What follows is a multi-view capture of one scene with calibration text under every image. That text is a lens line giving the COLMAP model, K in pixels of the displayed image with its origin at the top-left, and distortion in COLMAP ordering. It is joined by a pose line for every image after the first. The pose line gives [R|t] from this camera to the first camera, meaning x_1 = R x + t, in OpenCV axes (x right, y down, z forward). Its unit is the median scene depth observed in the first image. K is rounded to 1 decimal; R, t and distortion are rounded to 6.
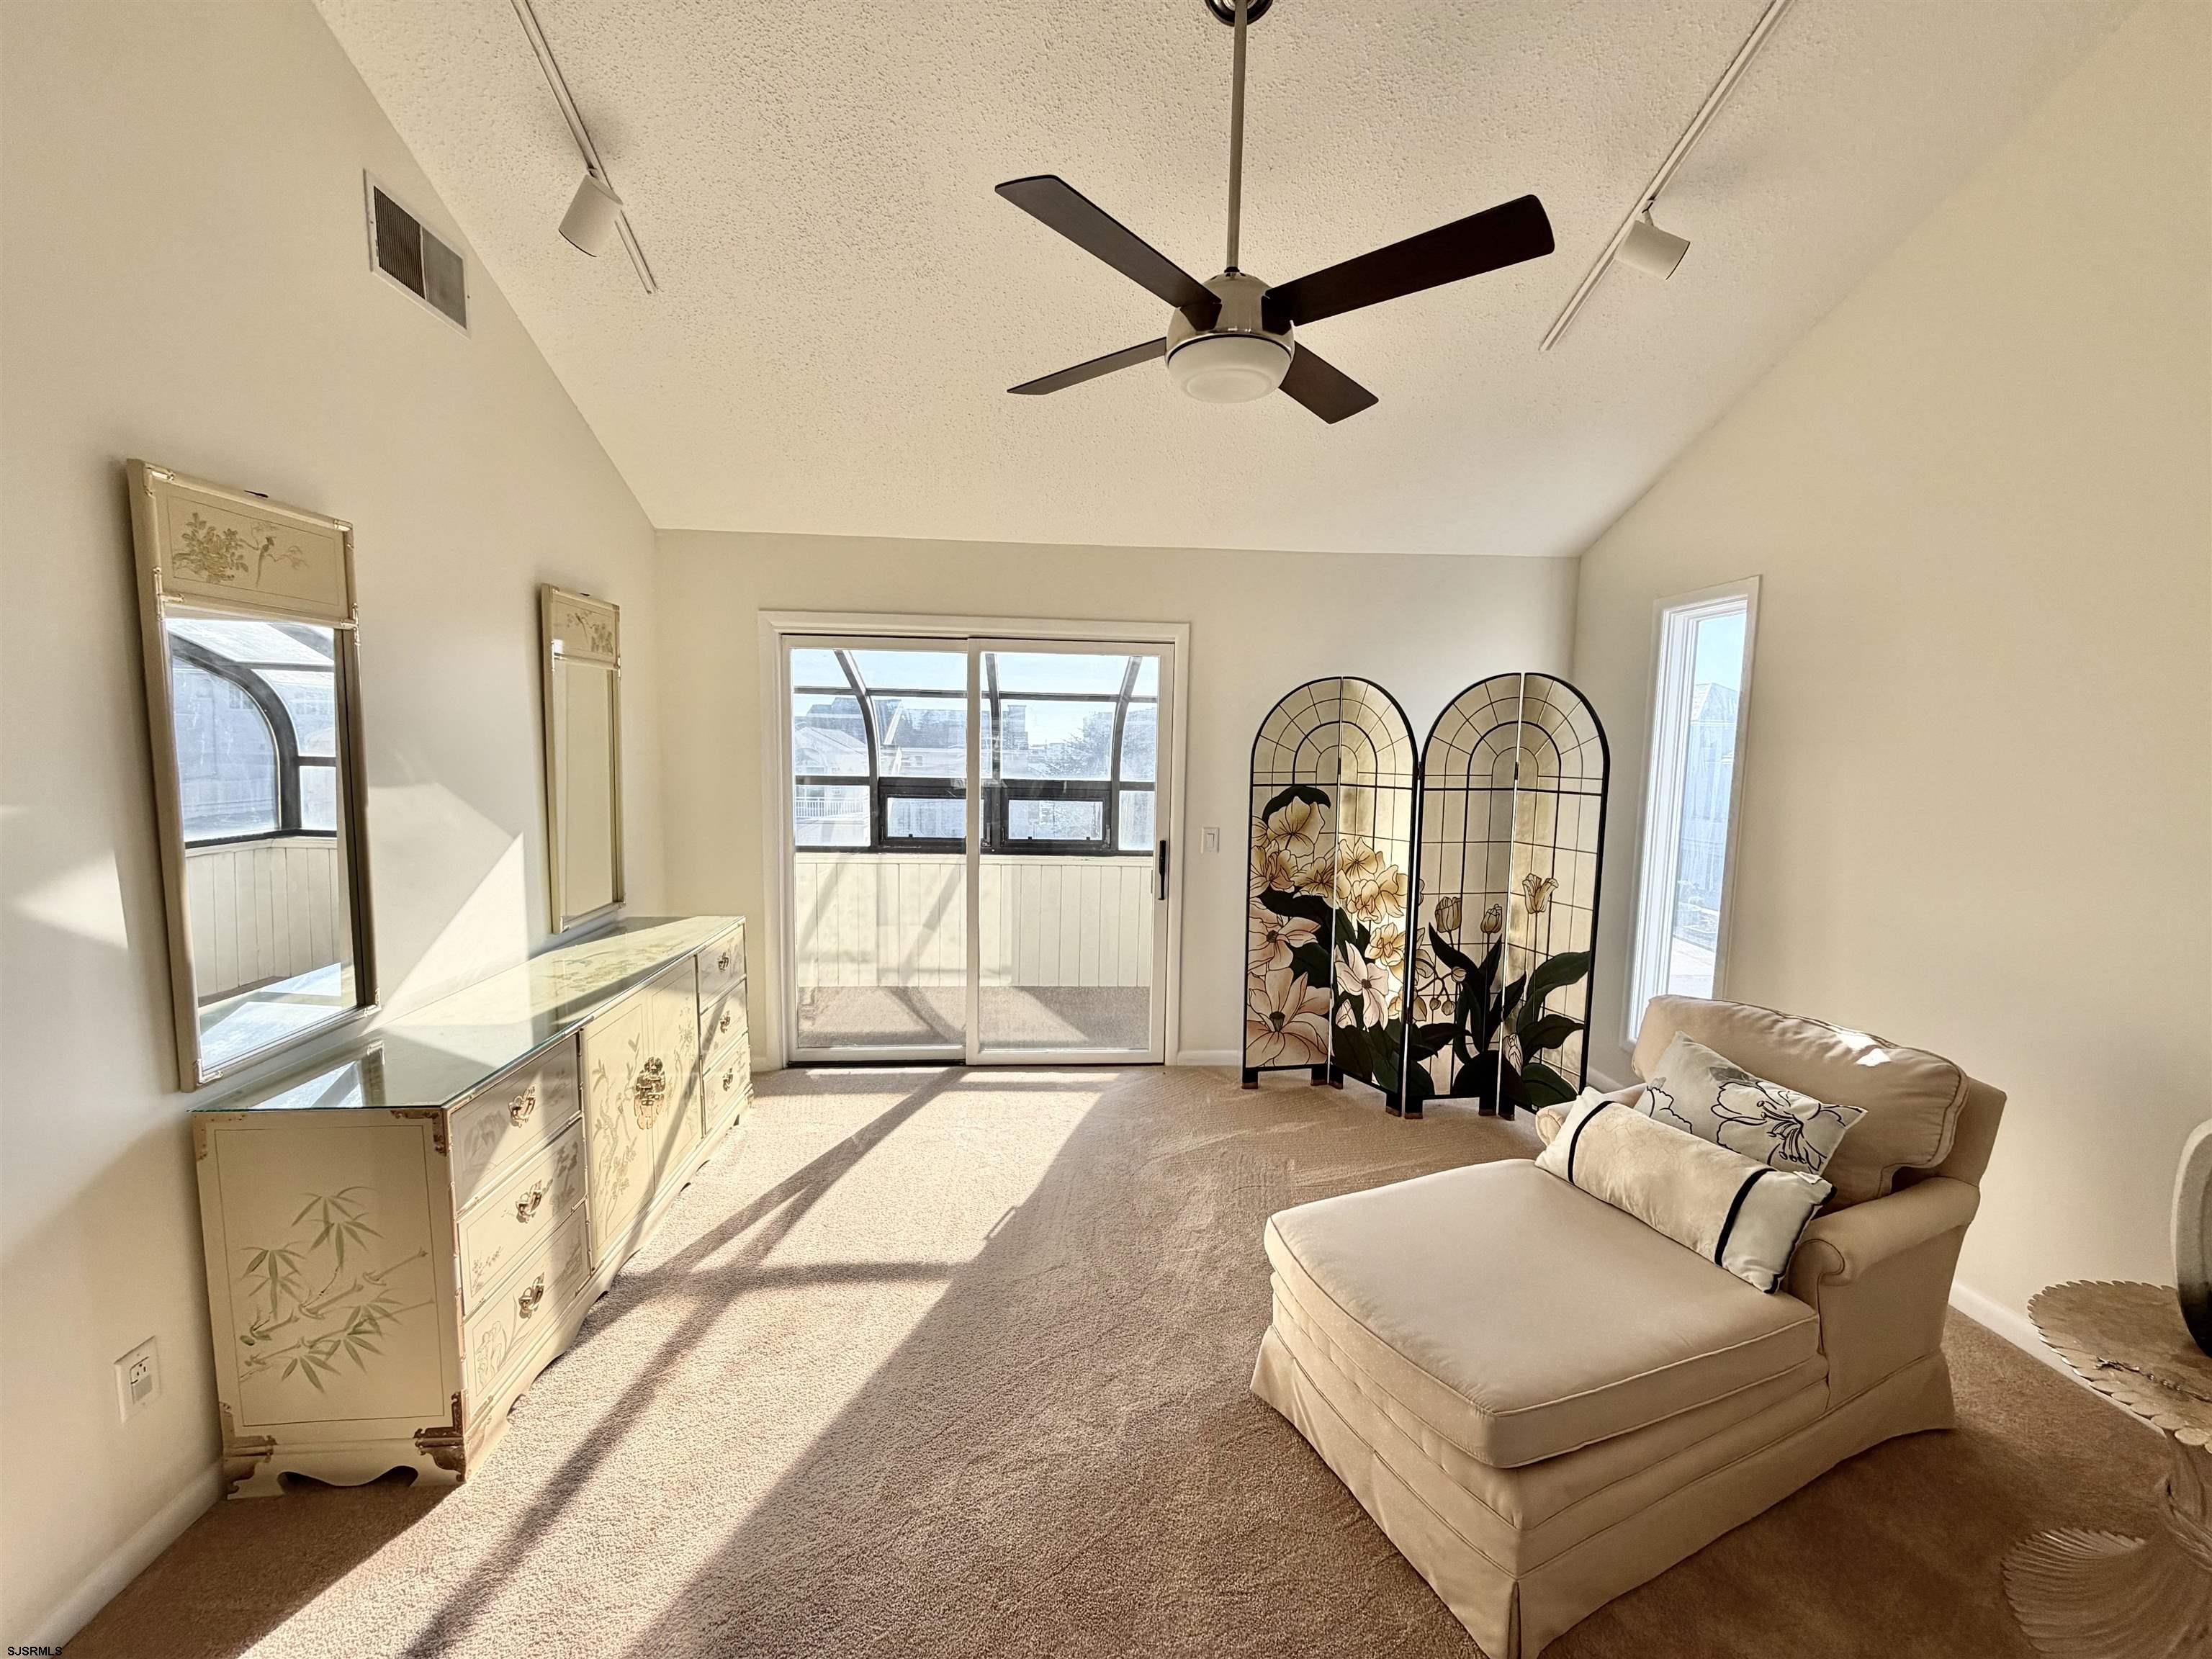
lens RADIAL K [[886.8, 0, 1106.6], [0, 886.8, 834.2], [0, 0, 1]] dist [-0.004331, 0.001139]
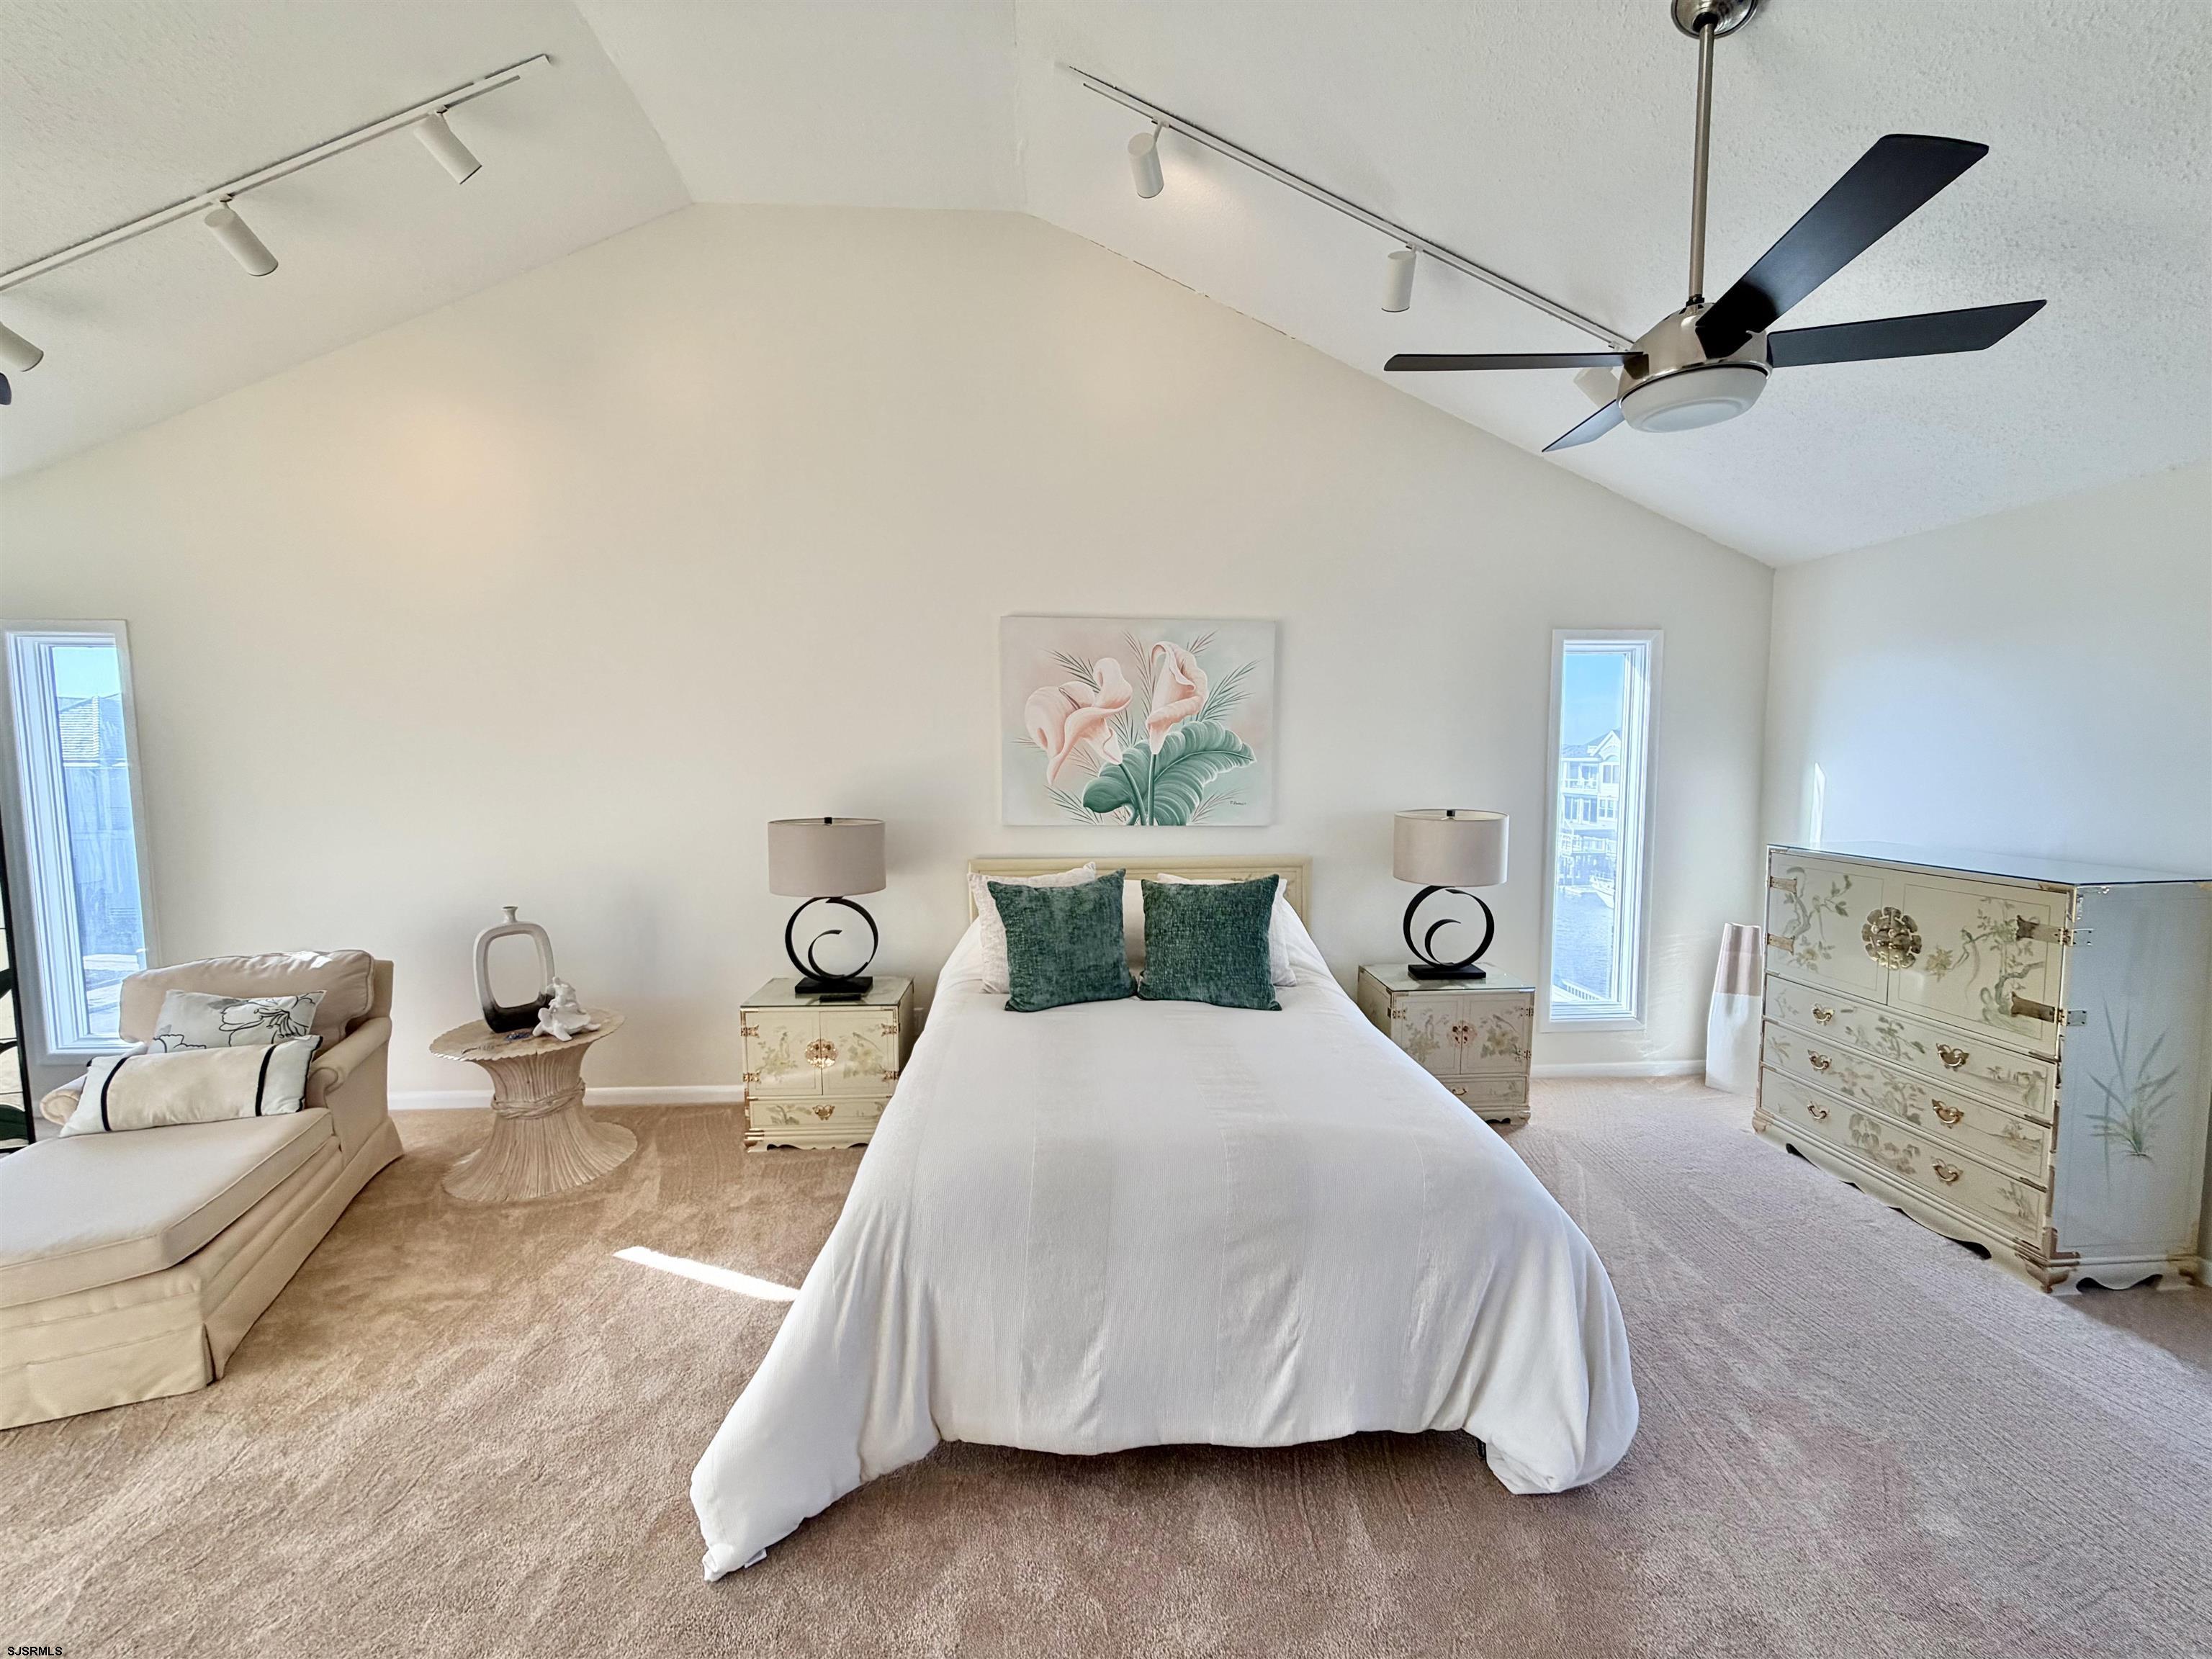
lens RADIAL K [[886.8, 0, 1096.0], [0, 886.8, 818.5], [0, 0, 1]] dist [-0.004331, 0.001139]
pose [[0.029635, -0.090773, 0.995431, -0.580297], [0.105470, 0.990593, 0.087192, 0.005273], [-0.993981, 0.102404, 0.038930, -0.424610]]
